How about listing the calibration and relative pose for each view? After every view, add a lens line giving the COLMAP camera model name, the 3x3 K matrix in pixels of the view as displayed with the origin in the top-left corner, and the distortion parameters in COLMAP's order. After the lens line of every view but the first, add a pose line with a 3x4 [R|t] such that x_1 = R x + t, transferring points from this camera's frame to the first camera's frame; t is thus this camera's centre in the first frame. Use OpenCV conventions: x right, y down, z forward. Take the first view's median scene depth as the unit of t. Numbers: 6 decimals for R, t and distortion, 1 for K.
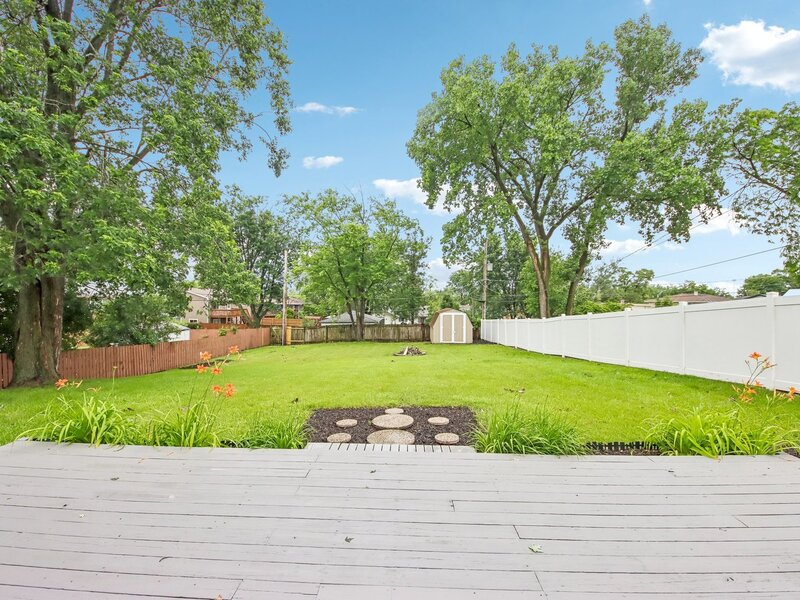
lens RADIAL K [[358.7, 0, 398.9], [0, 358.7, 304.5], [0, 0, 1]] dist [0.003199, -0.006864]
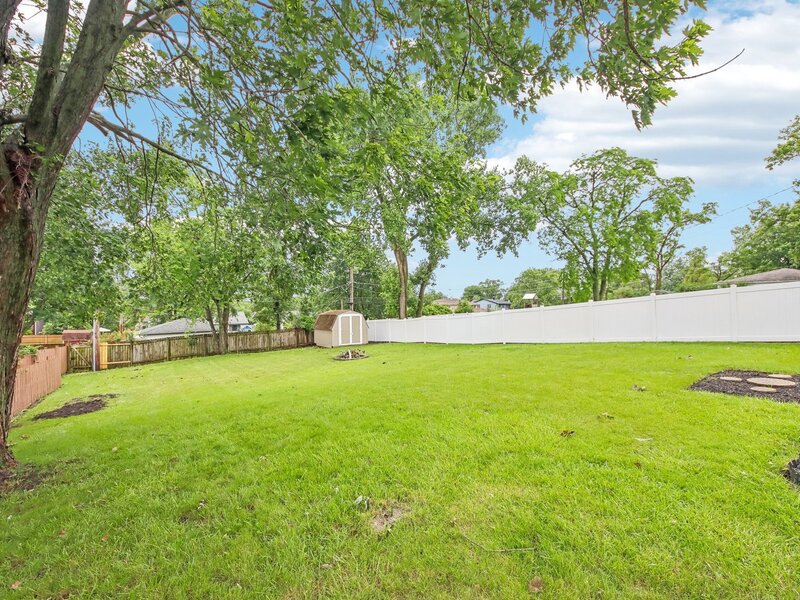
lens RADIAL K [[358.7, 0, 402.9], [0, 358.7, 303.2], [0, 0, 1]] dist [0.003199, -0.006864]
pose [[0.798956, -0.007890, 0.601338, -0.271371], [0.021203, 0.999662, -0.015055, 0.008876], [-0.601015, 0.024778, 0.798853, 0.110579]]
